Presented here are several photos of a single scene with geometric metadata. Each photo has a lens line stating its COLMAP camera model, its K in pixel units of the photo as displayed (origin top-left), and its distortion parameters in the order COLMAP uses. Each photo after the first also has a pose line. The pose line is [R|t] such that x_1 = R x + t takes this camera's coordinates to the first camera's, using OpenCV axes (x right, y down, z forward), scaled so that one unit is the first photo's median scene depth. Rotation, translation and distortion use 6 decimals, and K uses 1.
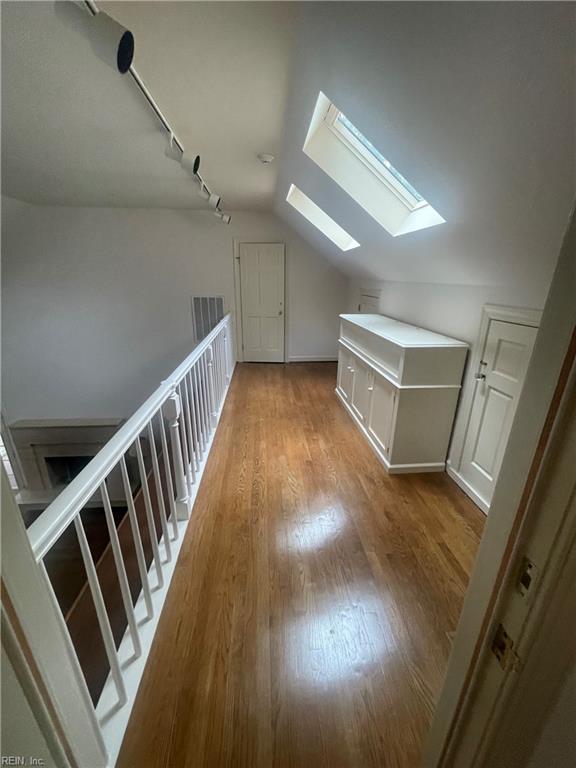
lens RADIAL K [[311.4, 0, 289.8], [0, 311.4, 385.5], [0, 0, 1]] dist [-0.007486, -0.000154]
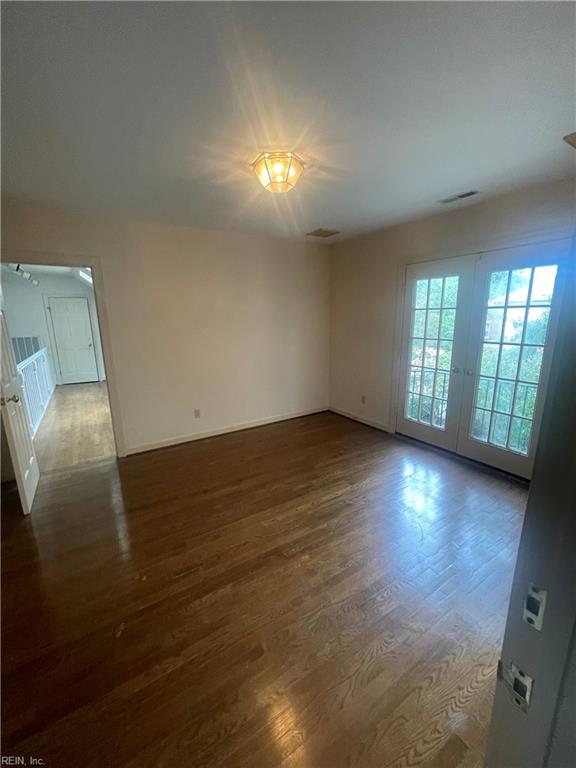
lens RADIAL K [[311.4, 0, 288.0], [0, 311.4, 382.8], [0, 0, 1]] dist [-0.007486, -0.000154]
pose [[0.882005, -0.123175, 0.454857, 0.106748], [0.179270, 0.980365, -0.082138, 0.221542], [-0.435808, 0.153989, 0.886769, -0.642325]]
